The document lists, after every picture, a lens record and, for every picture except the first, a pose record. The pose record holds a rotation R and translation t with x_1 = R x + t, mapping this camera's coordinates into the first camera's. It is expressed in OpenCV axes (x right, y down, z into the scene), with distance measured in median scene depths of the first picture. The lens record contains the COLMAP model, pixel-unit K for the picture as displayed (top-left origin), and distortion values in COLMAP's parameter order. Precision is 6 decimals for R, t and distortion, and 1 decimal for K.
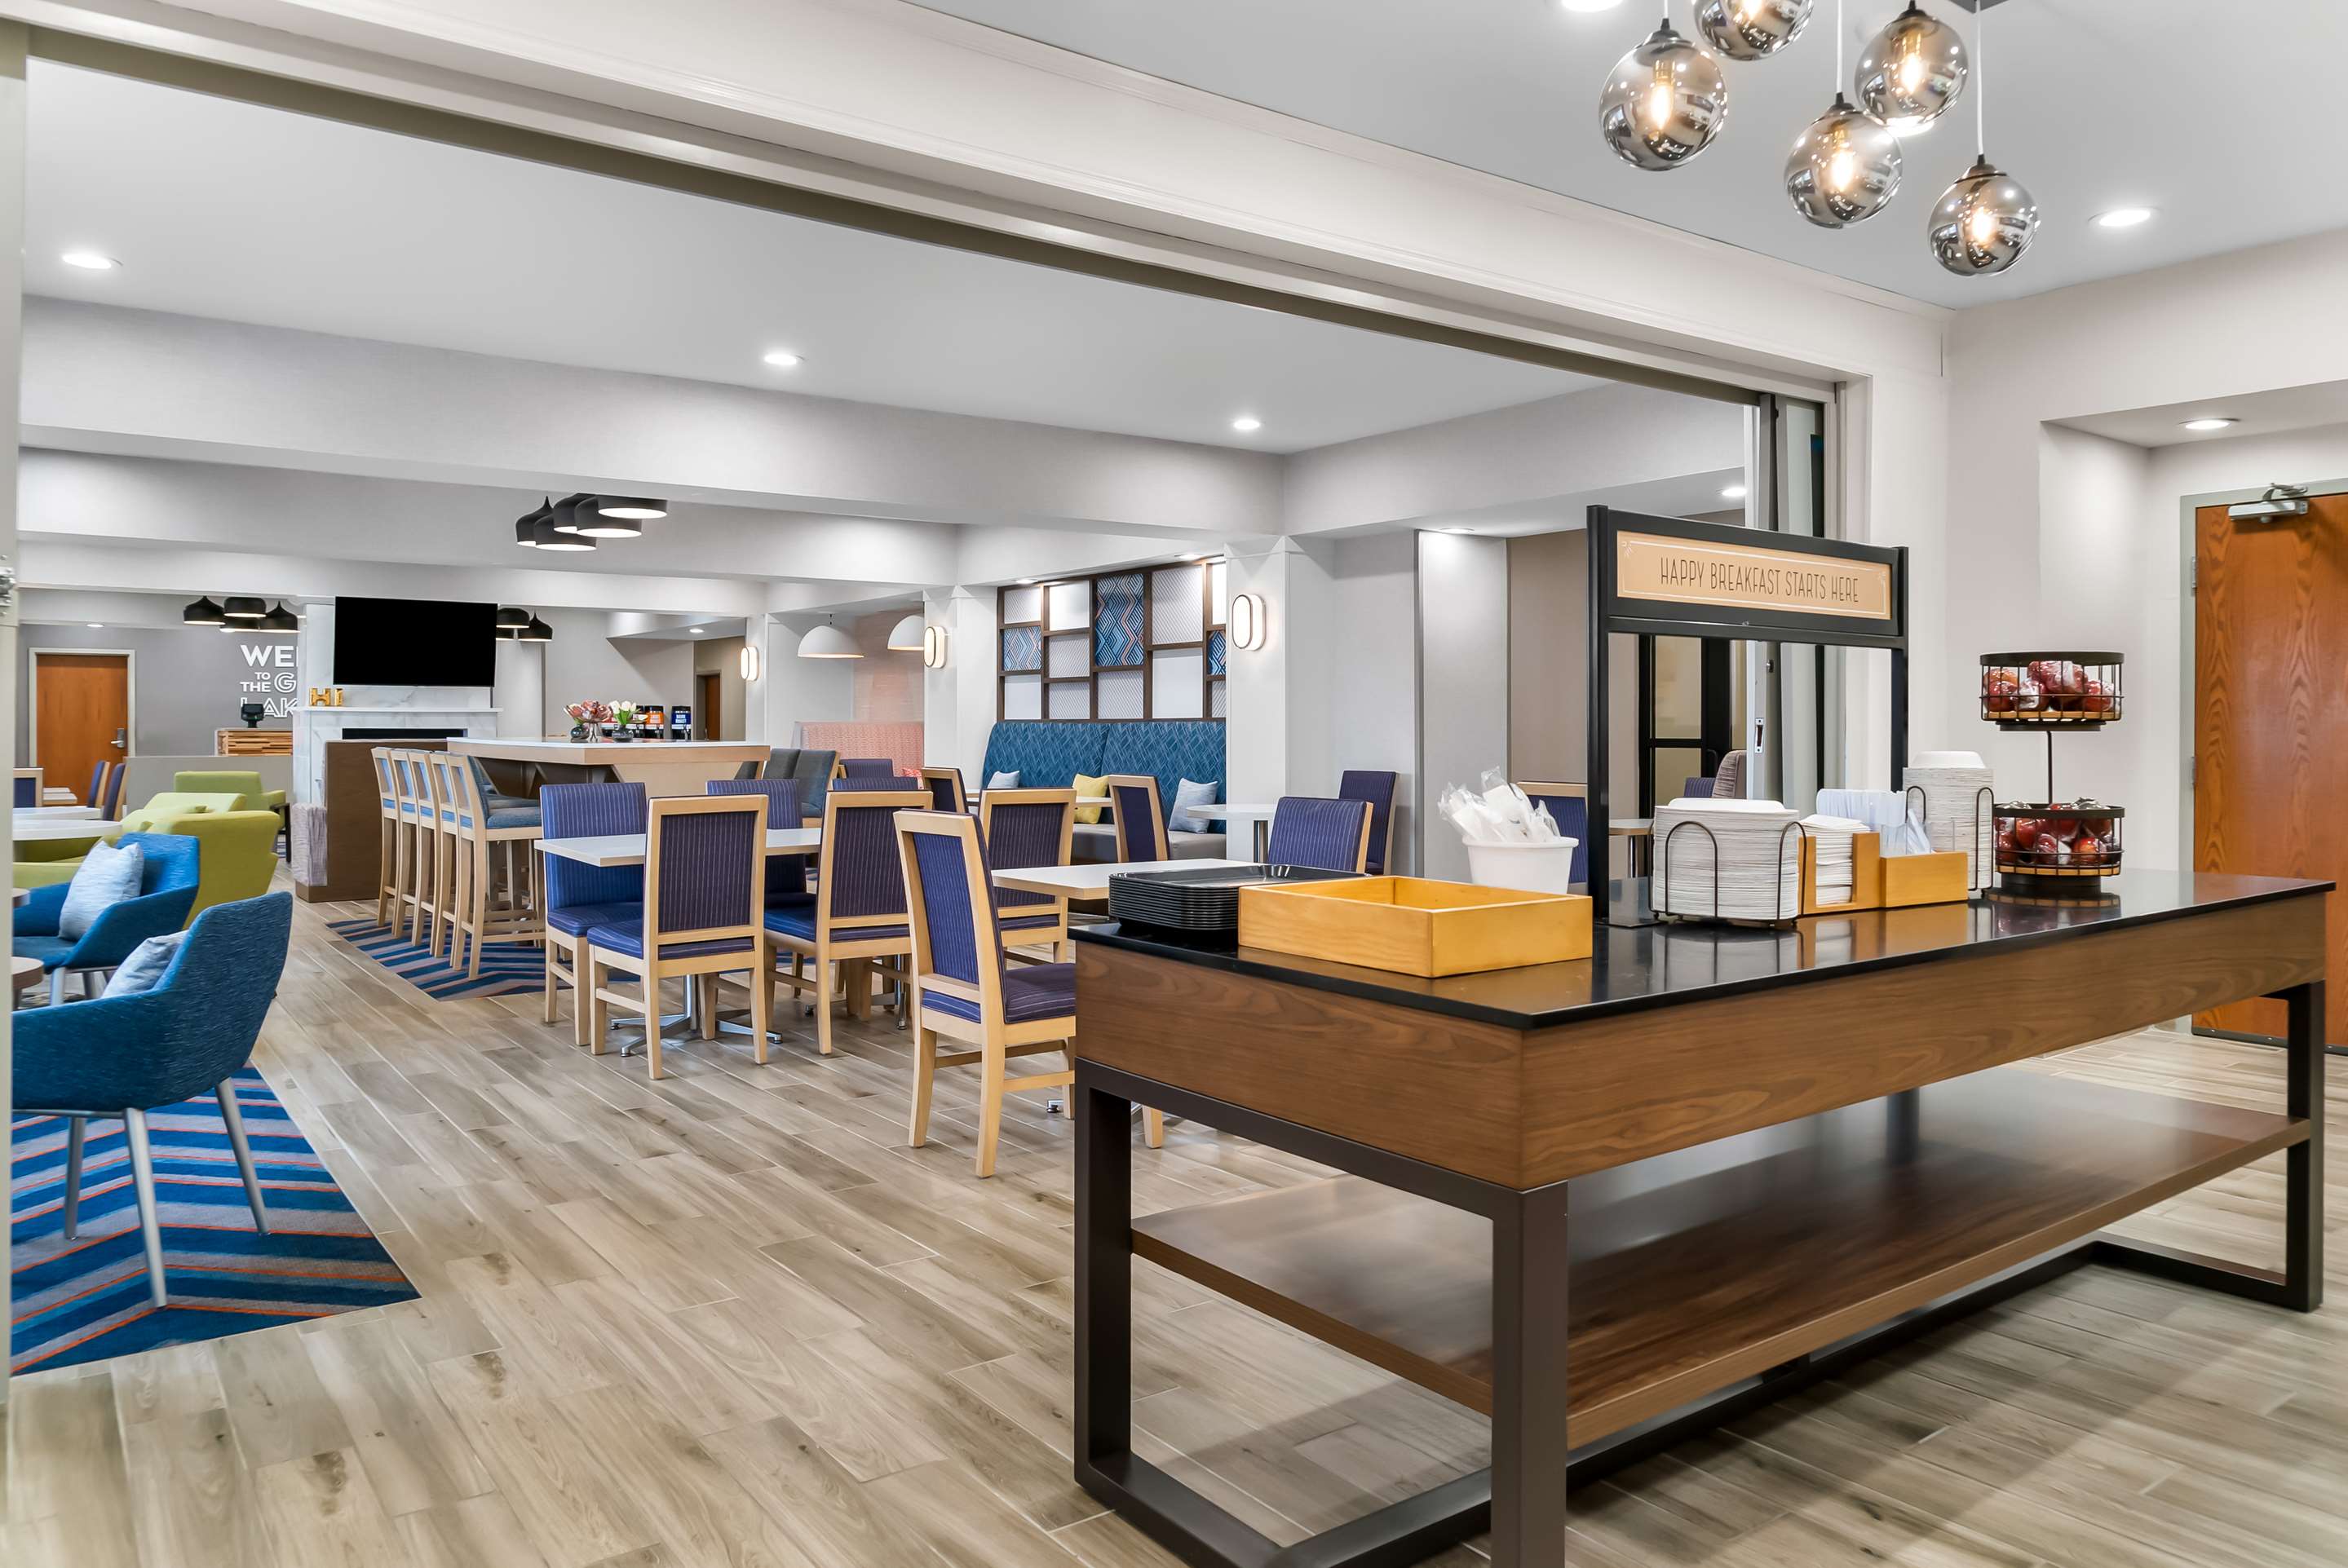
lens RADIAL K [[1584.1, 0, 1173.5], [0, 1584.1, 771.1], [0, 0, 1]] dist [-0.001815, -0.001658]
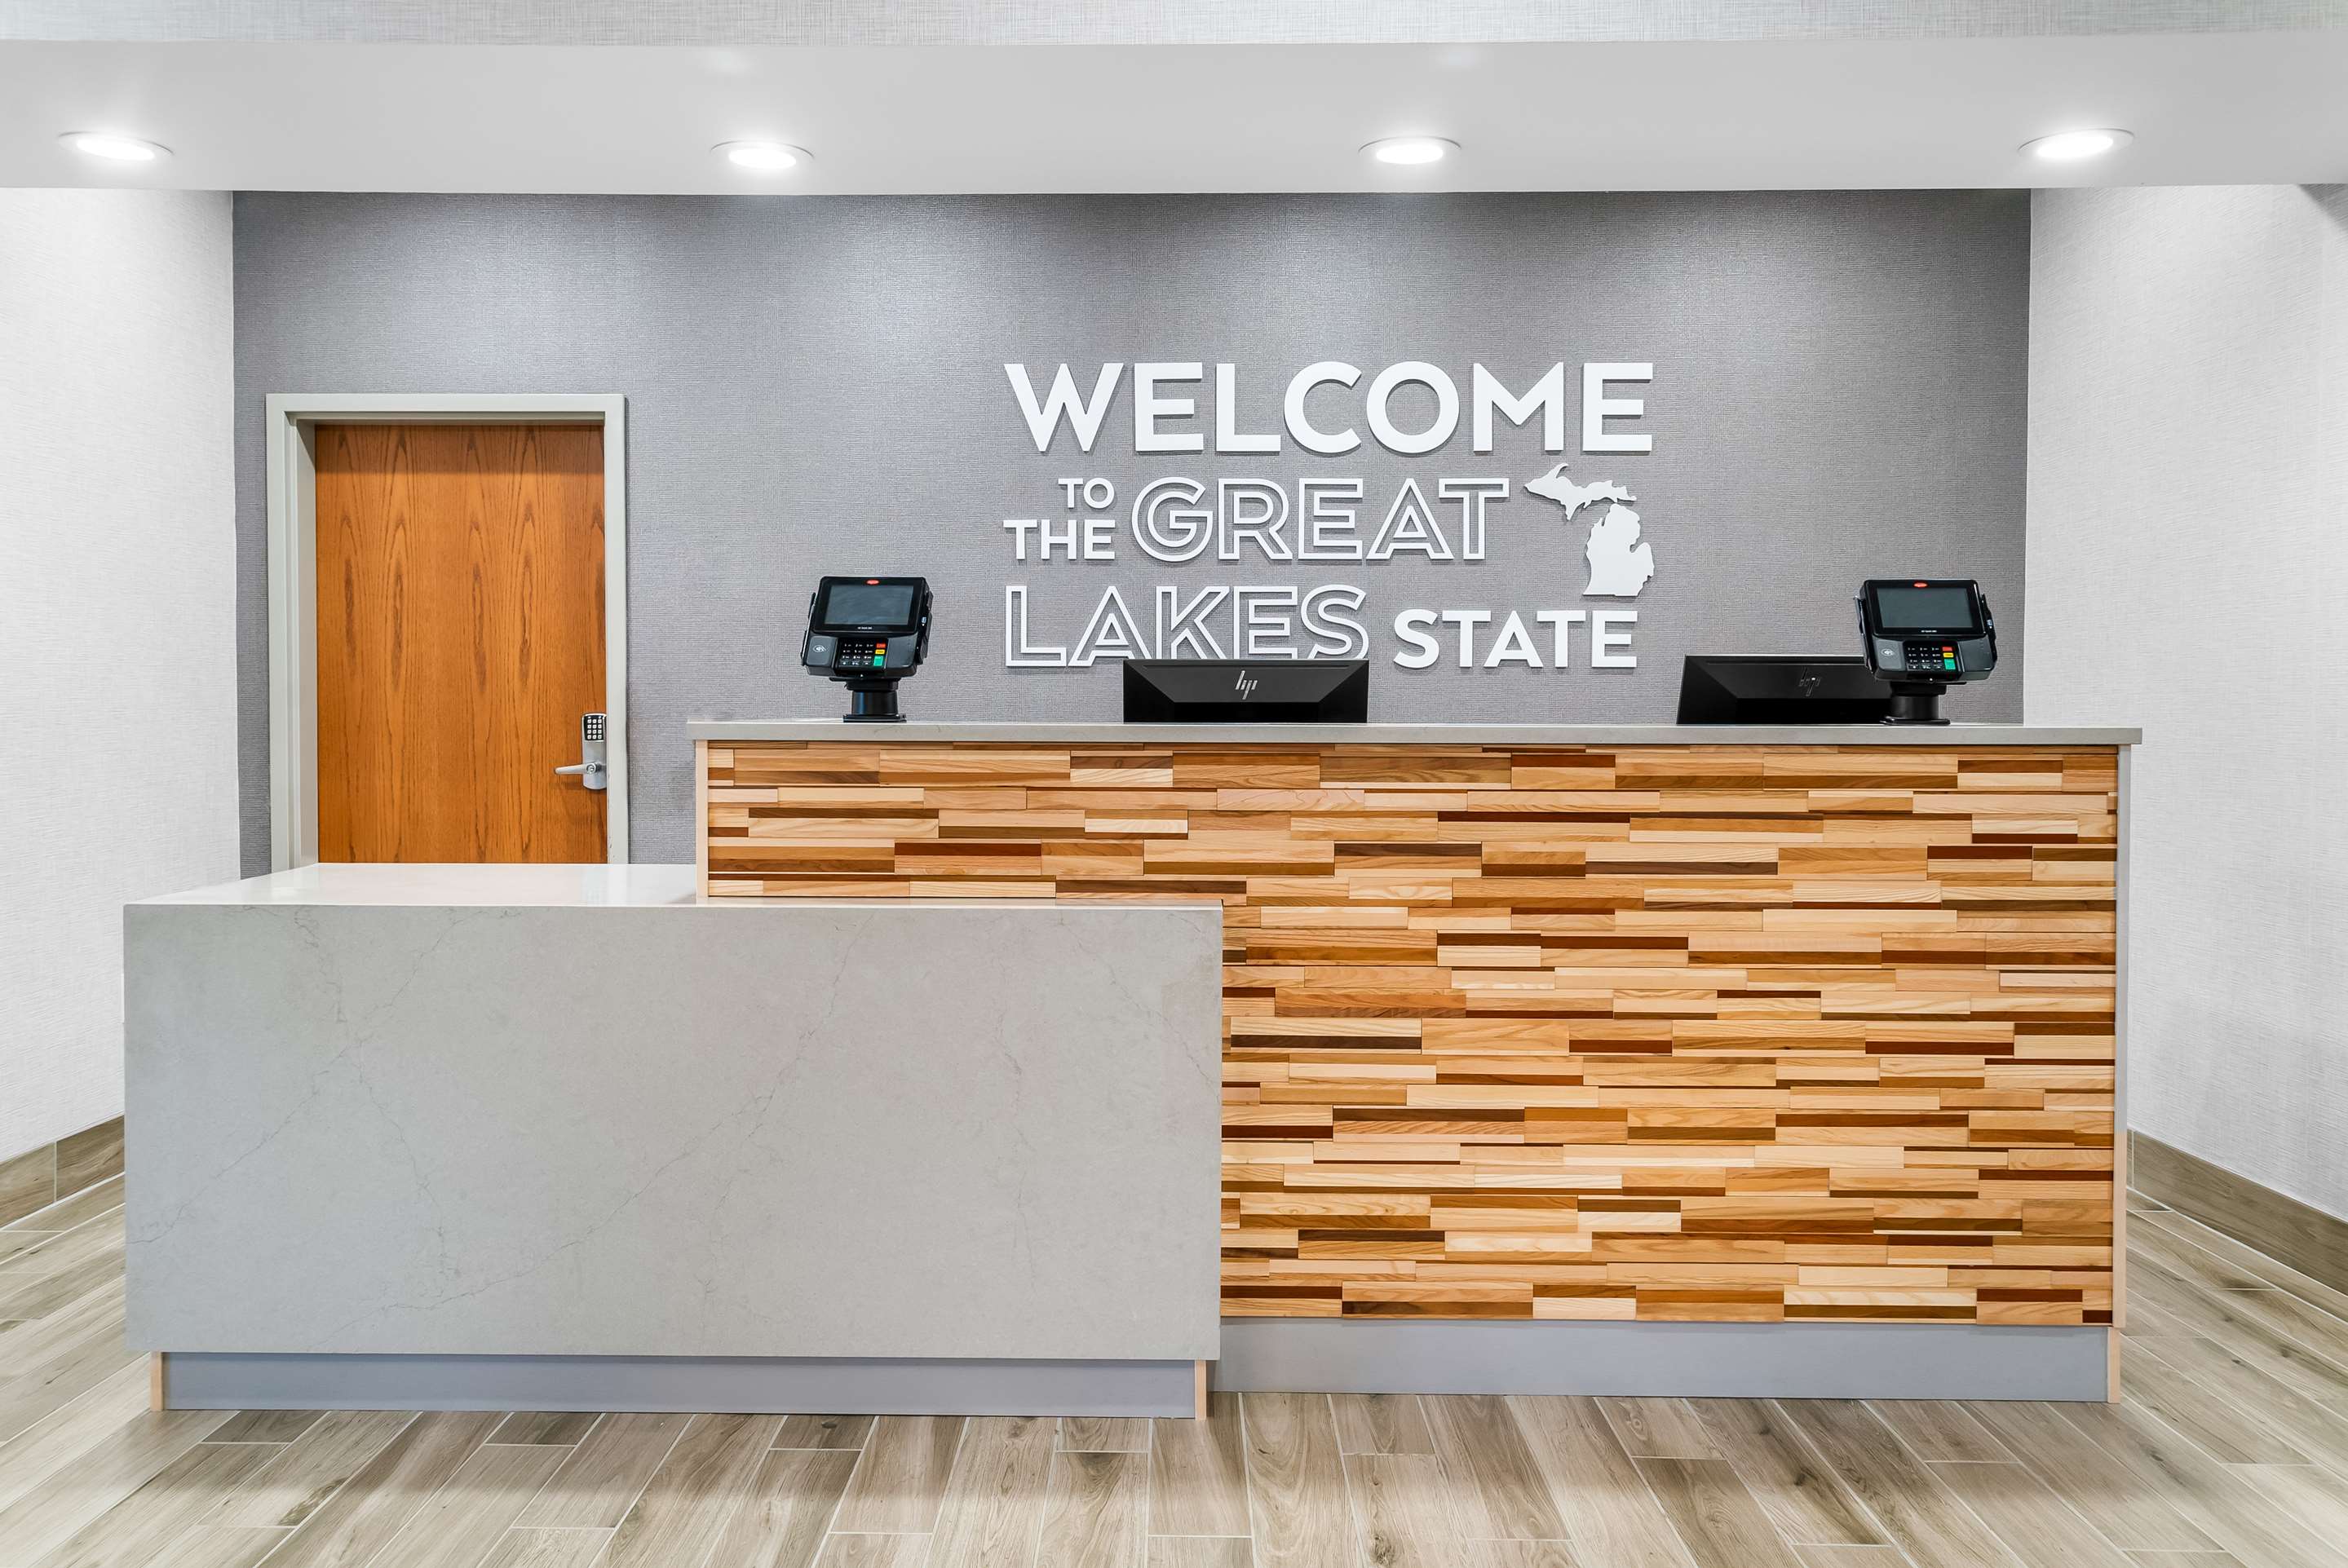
lens RADIAL K [[1912.4, 0, 1175.9], [0, 1912.4, 728.8], [0, 0, 1]] dist [0.004706, 0.000623]
pose [[0.804100, 0.011597, -0.594380, -0.403930], [-0.012915, 0.999915, 0.002038, -0.025730], [0.594353, 0.006038, 0.804181, 0.798074]]
